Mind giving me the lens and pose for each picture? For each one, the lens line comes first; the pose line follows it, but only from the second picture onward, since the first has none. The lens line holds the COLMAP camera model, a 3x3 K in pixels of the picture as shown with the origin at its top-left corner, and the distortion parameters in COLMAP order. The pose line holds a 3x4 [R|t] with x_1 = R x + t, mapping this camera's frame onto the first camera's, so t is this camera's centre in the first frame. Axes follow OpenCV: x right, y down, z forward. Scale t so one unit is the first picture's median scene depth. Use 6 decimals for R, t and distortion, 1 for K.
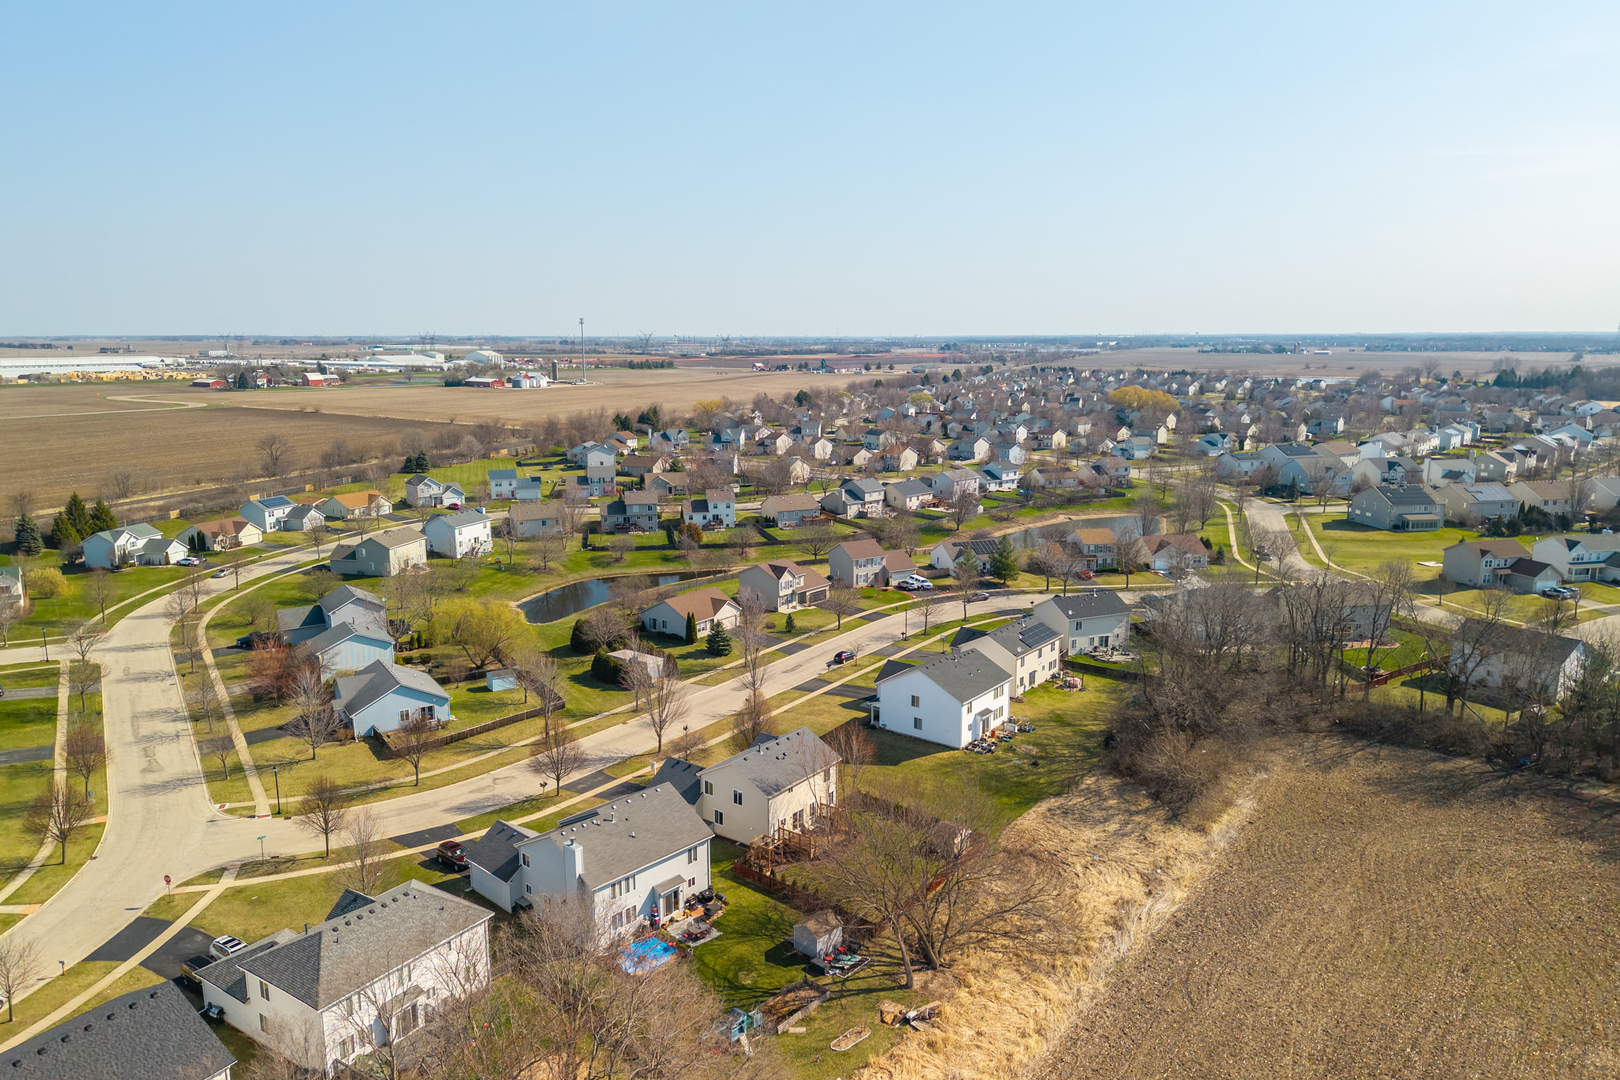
lens RADIAL K [[1118.5, 0, 810.0], [0, 1118.5, 540.0], [0, 0, 1]] dist [0.005207, 0.003280]
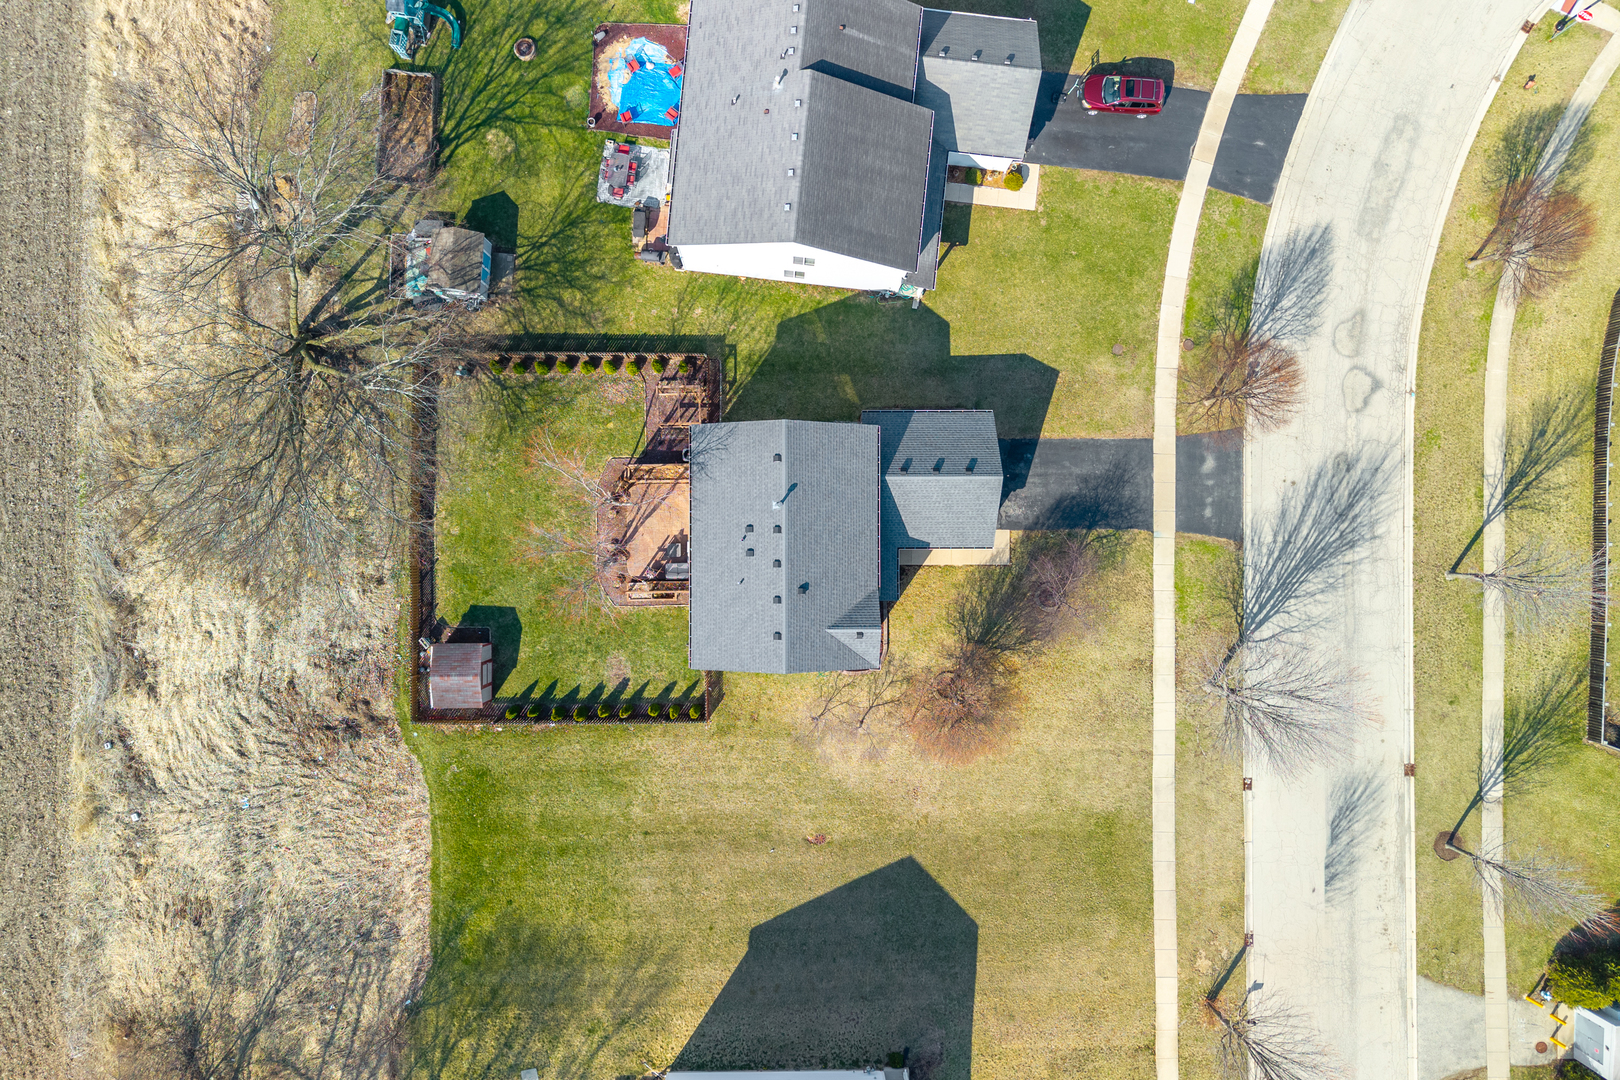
lens RADIAL K [[1118.5, 0, 810.0], [0, 1118.5, 540.0], [0, 0, 1]] dist [0.005207, 0.003280]
pose [[-0.791974, 0.609996, -0.026095, -0.032685], [-0.139496, -0.139171, 0.980394, -0.277368], [0.594405, 0.780087, 0.195312, 0.919170]]
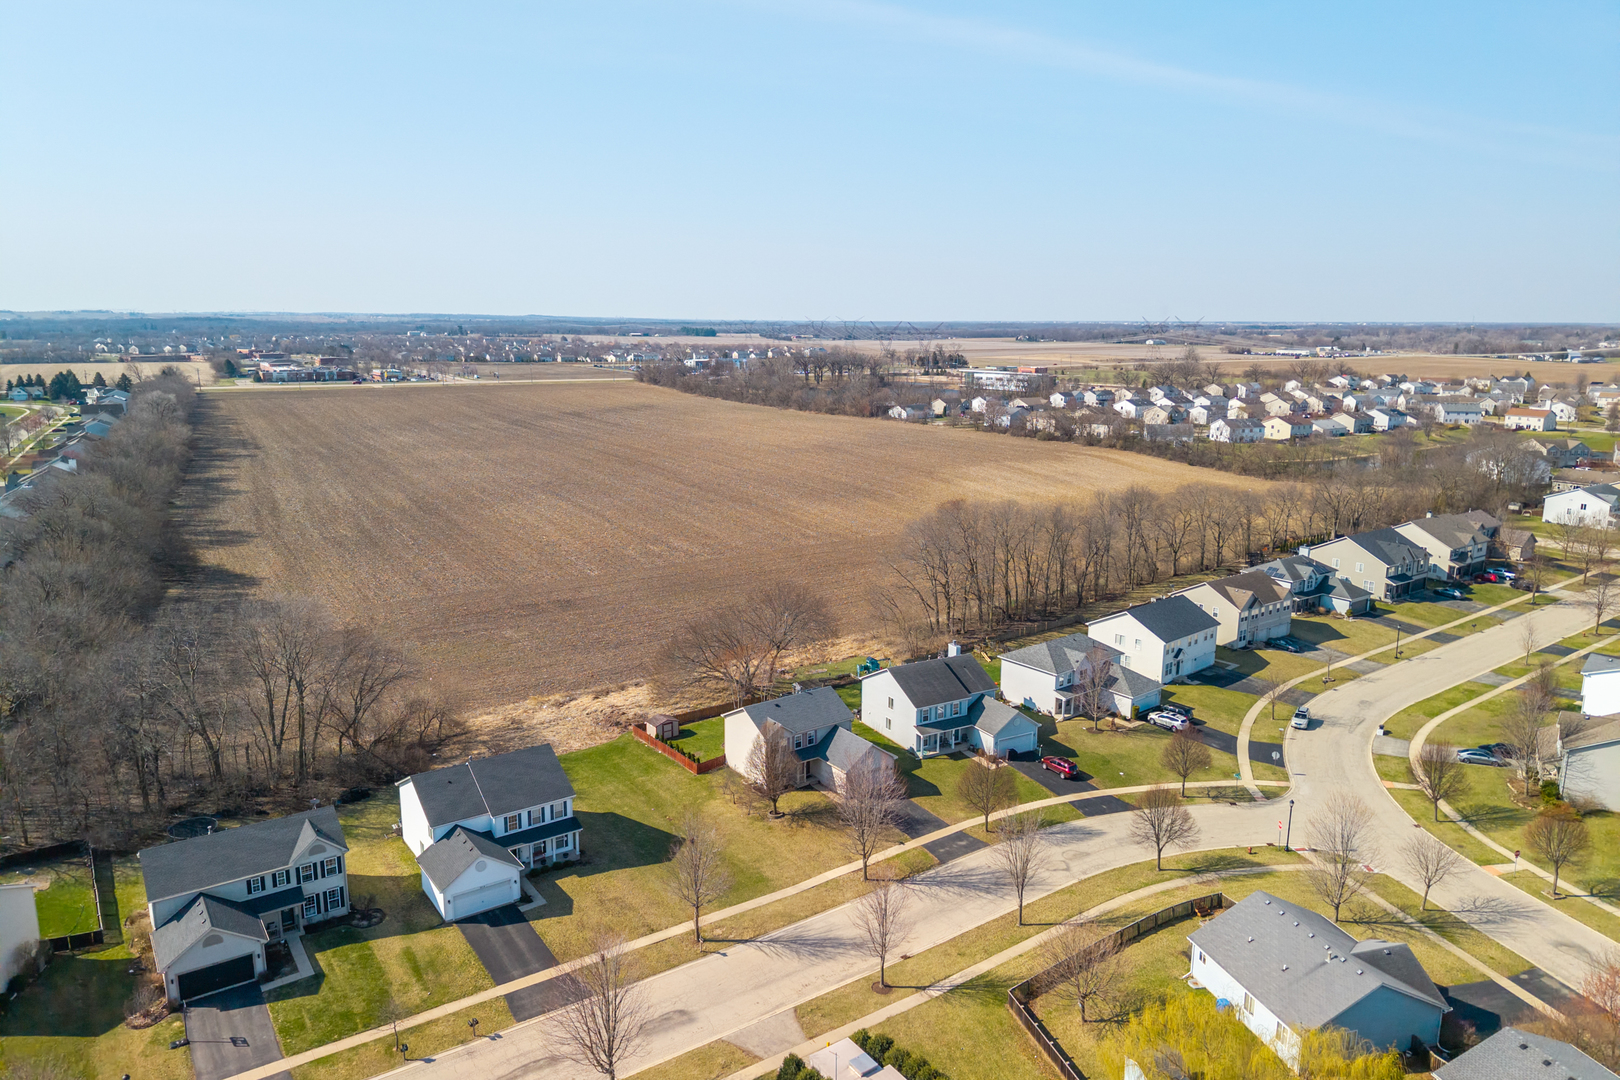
lens RADIAL K [[1118.5, 0, 810.0], [0, 1118.5, 540.0], [0, 0, 1]] dist [0.005207, 0.003280]
pose [[-0.957478, -0.069167, 0.280091, -0.353882], [0.038719, 0.931247, 0.362326, -0.364610], [-0.285895, 0.357764, -0.888971, 1.927573]]
